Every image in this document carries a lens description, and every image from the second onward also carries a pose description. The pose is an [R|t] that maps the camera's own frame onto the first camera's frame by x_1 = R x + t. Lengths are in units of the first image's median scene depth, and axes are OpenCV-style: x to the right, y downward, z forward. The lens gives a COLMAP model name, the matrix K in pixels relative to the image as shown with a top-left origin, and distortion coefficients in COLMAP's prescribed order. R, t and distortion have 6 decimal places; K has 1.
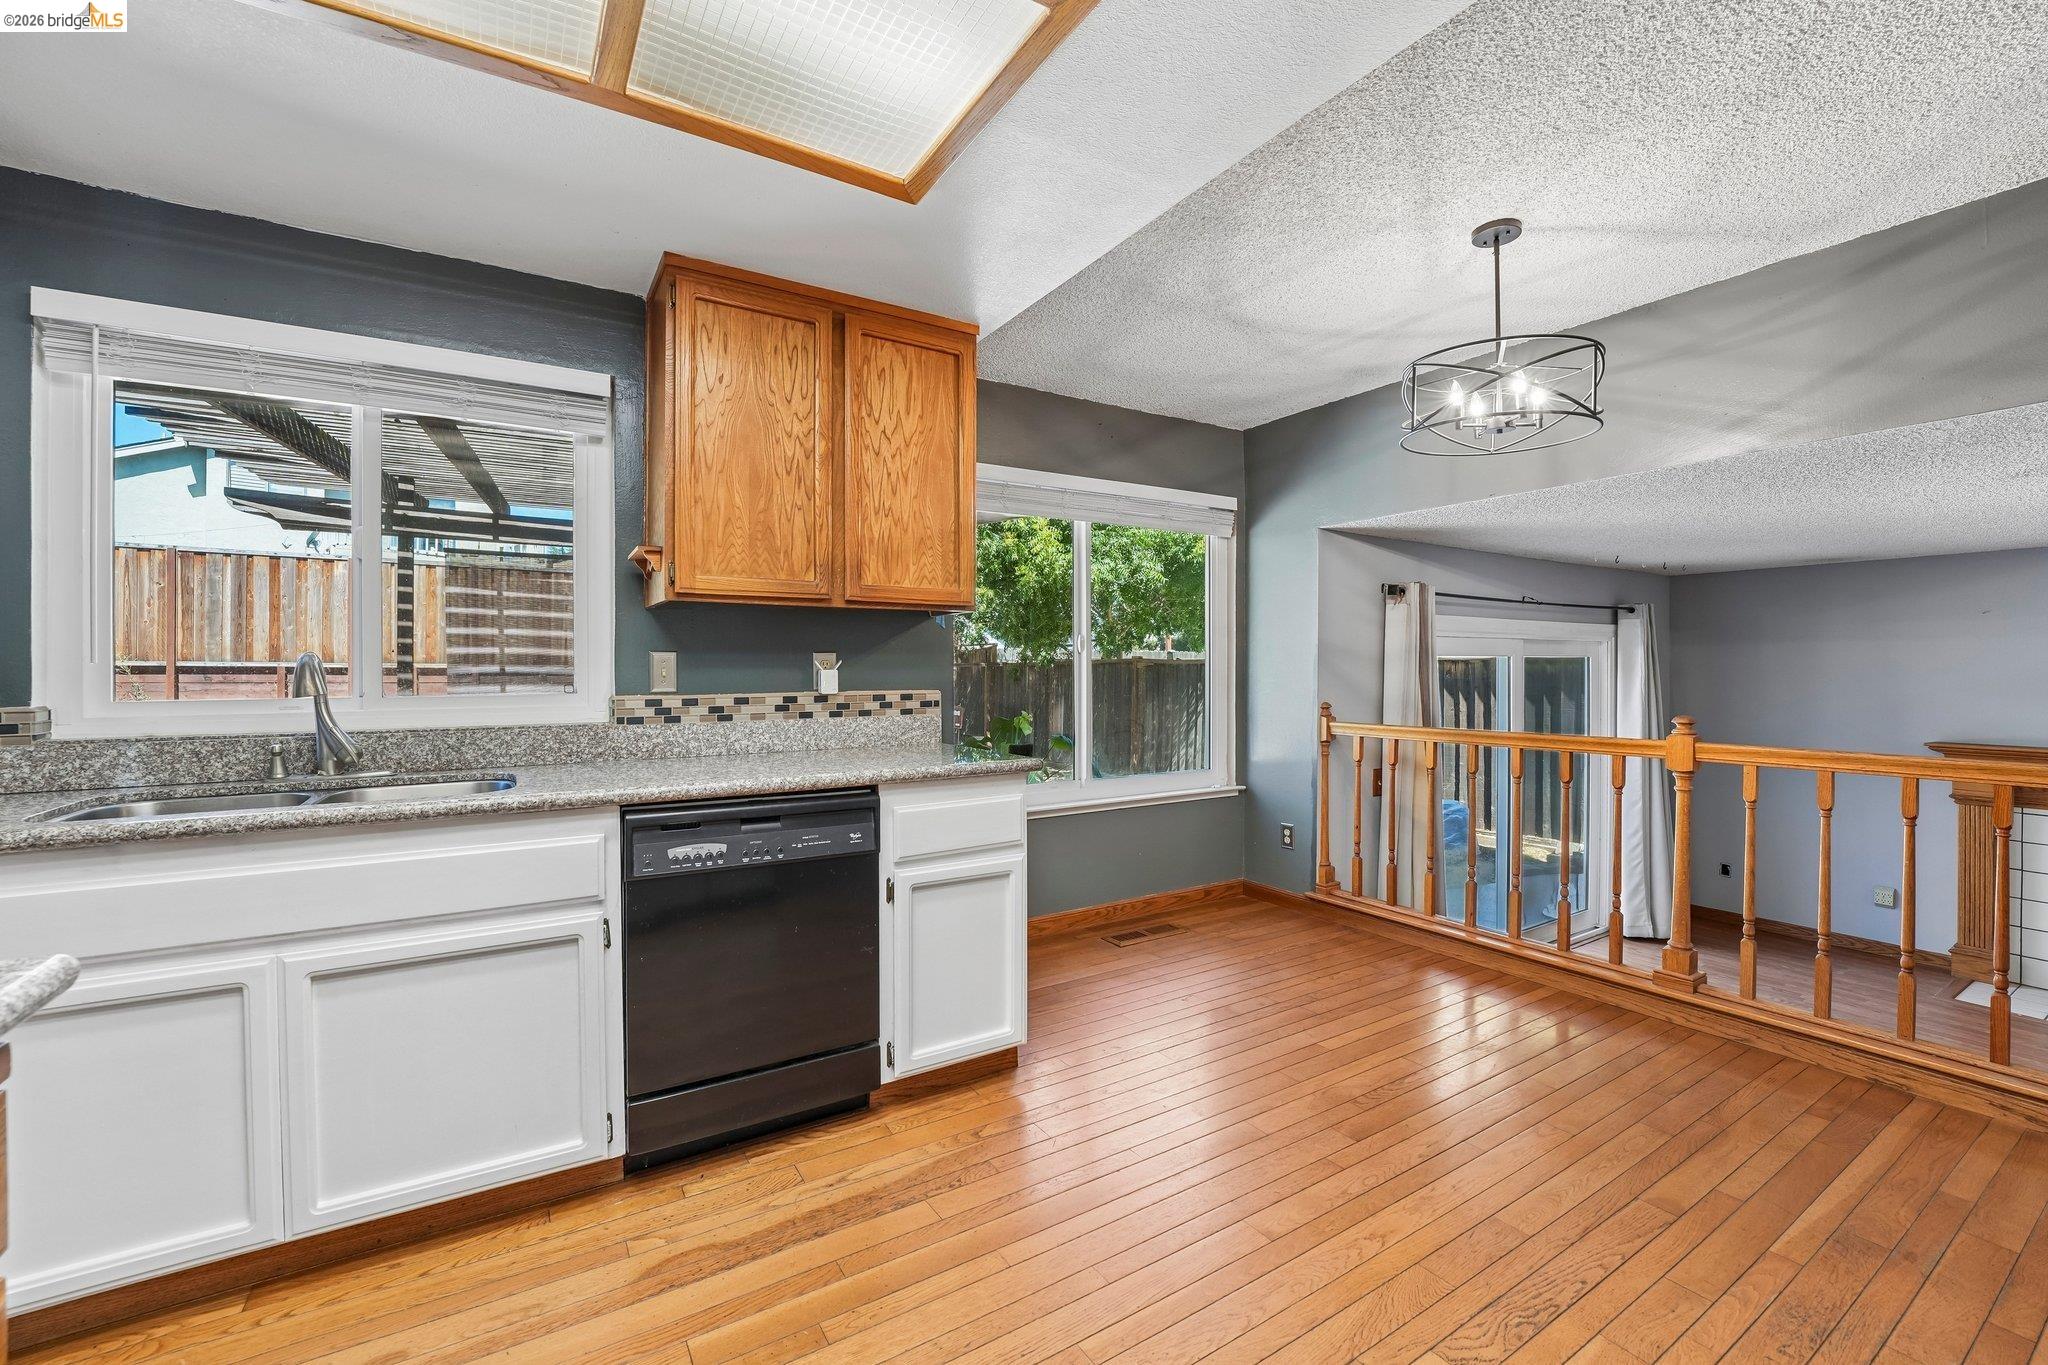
lens RADIAL K [[832.3, 0, 1012.8], [0, 832.3, 672.5], [0, 0, 1]] dist [-0.032558, 0.004290]
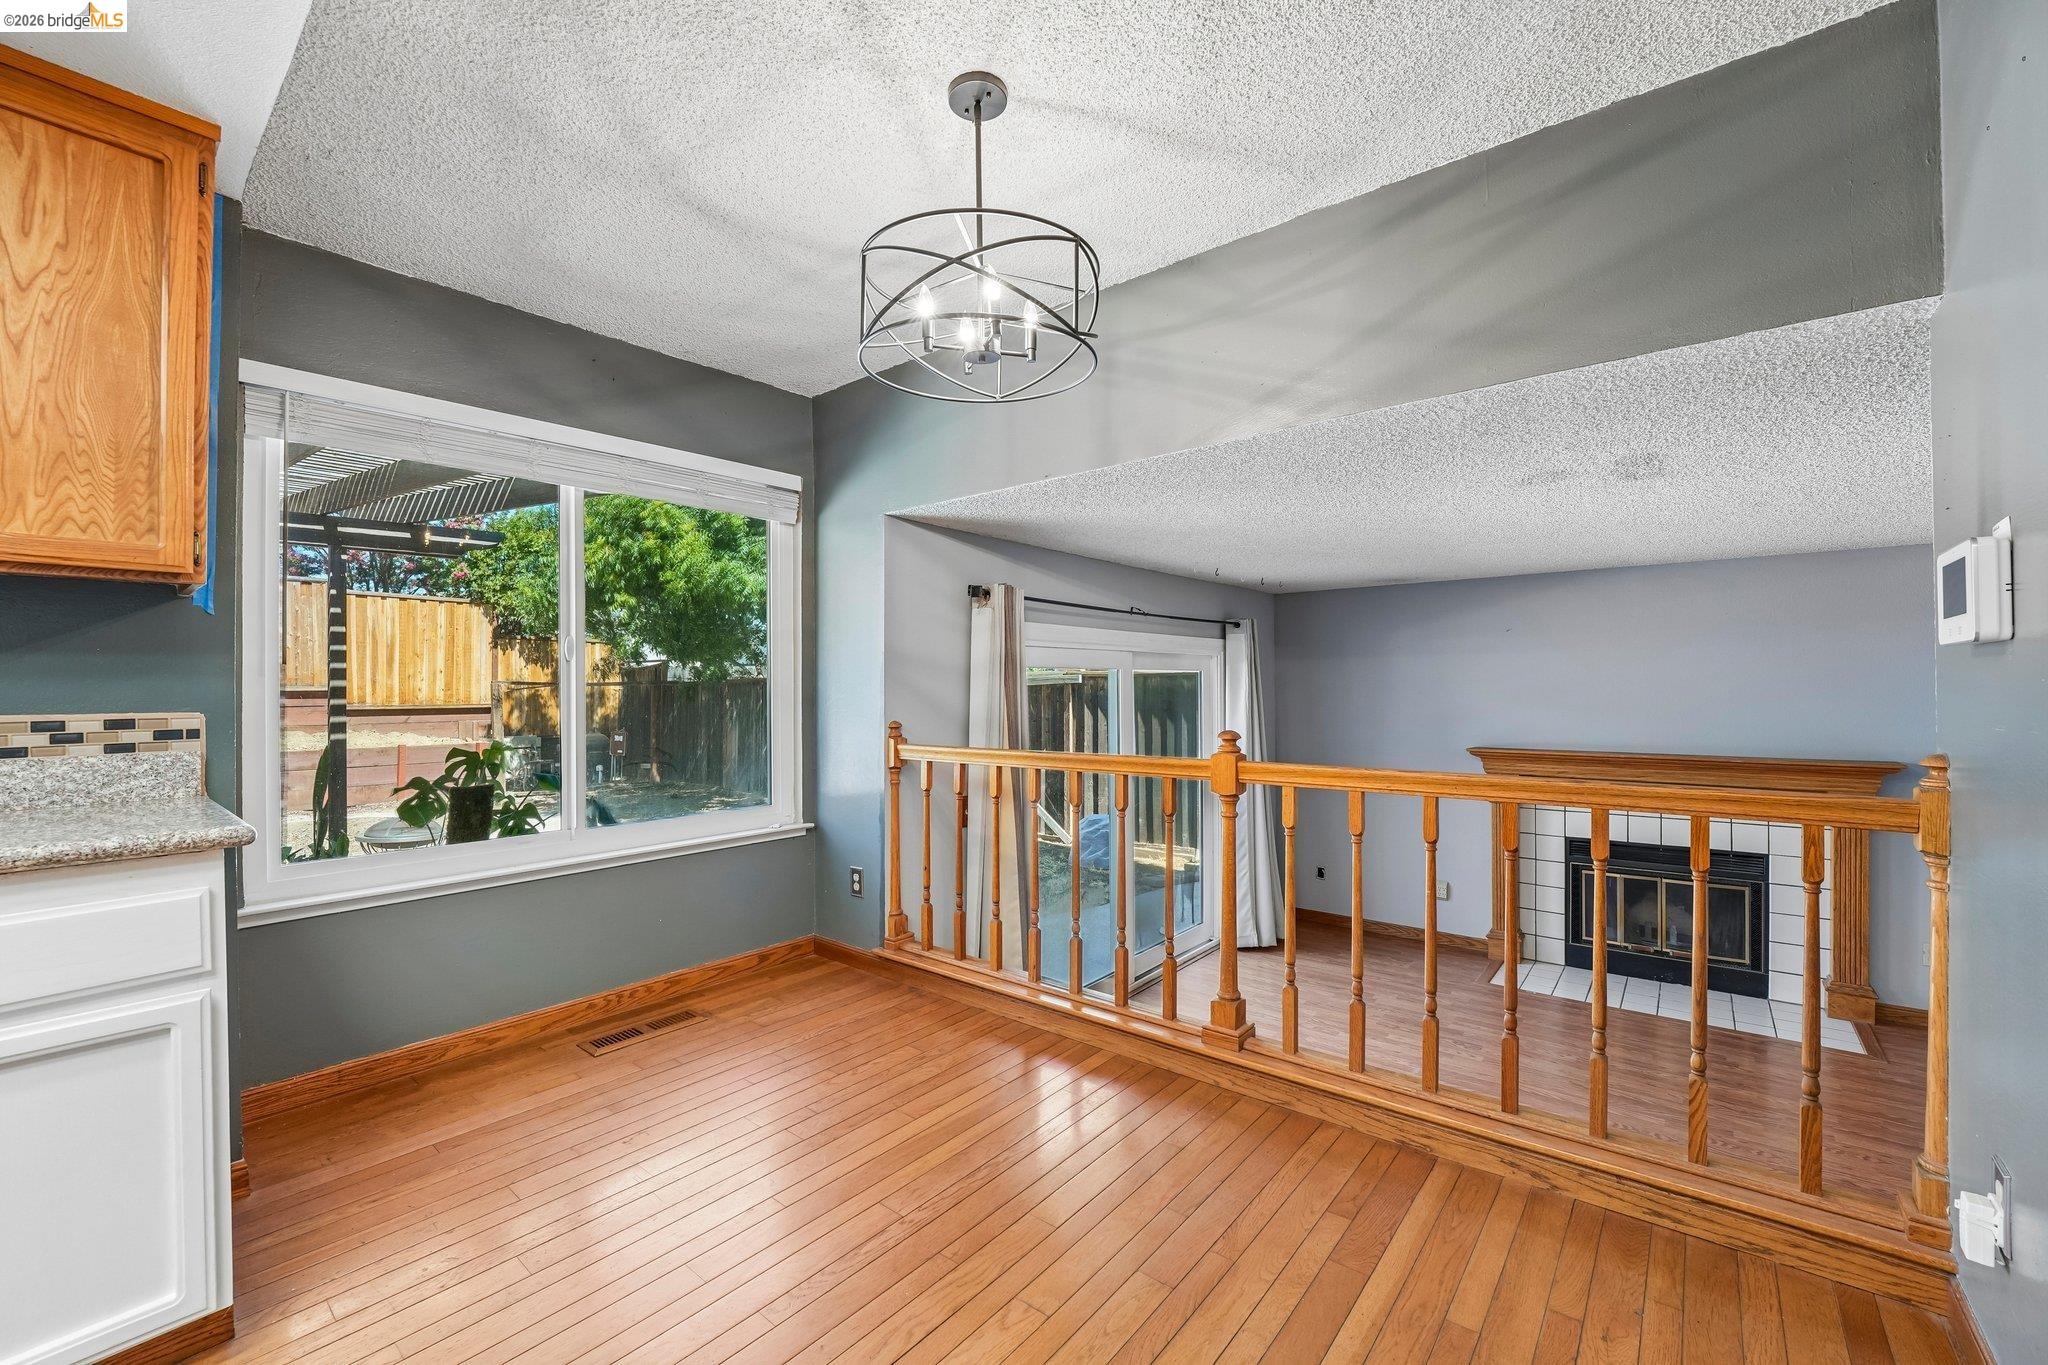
lens RADIAL K [[832.3, 0, 1012.7], [0, 832.3, 684.5], [0, 0, 1]] dist [-0.032558, 0.004290]
pose [[0.945487, -0.002764, 0.325648, 0.236790], [0.005862, 0.999946, -0.008532, 0.006998], [-0.325607, 0.009976, 0.945452, 0.176538]]
